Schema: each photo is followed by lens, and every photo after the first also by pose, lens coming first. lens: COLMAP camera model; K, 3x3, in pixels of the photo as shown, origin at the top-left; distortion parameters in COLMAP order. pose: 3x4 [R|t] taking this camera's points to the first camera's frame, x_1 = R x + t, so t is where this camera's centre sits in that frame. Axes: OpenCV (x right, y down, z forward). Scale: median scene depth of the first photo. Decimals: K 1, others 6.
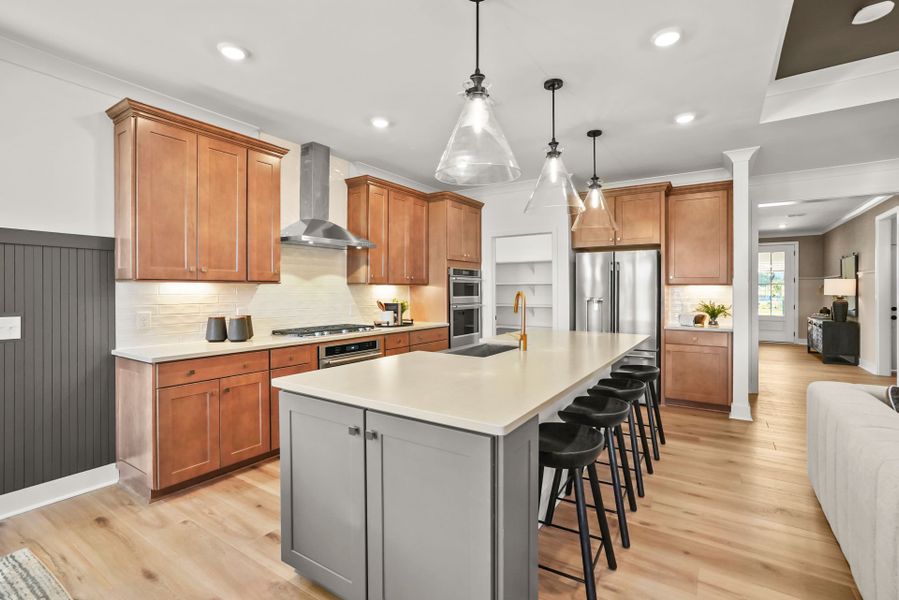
lens RADIAL K [[418.7, 0, 447.7], [0, 418.7, 288.6], [0, 0, 1]] dist [-0.037755, 0.019970]
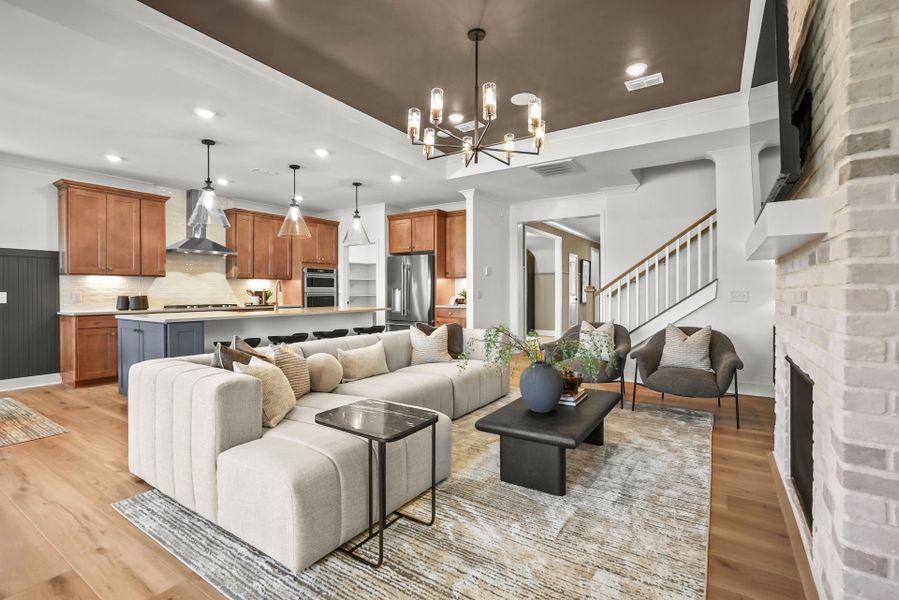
lens RADIAL K [[417.0, 0, 448.9], [0, 417.0, 291.9], [0, 0, 1]] dist [-0.039145, 0.020382]
pose [[0.999988, -0.004404, 0.002323, 0.622109], [0.004393, 0.999979, 0.004670, 0.037749], [-0.002343, -0.004660, 0.999986, -0.559011]]
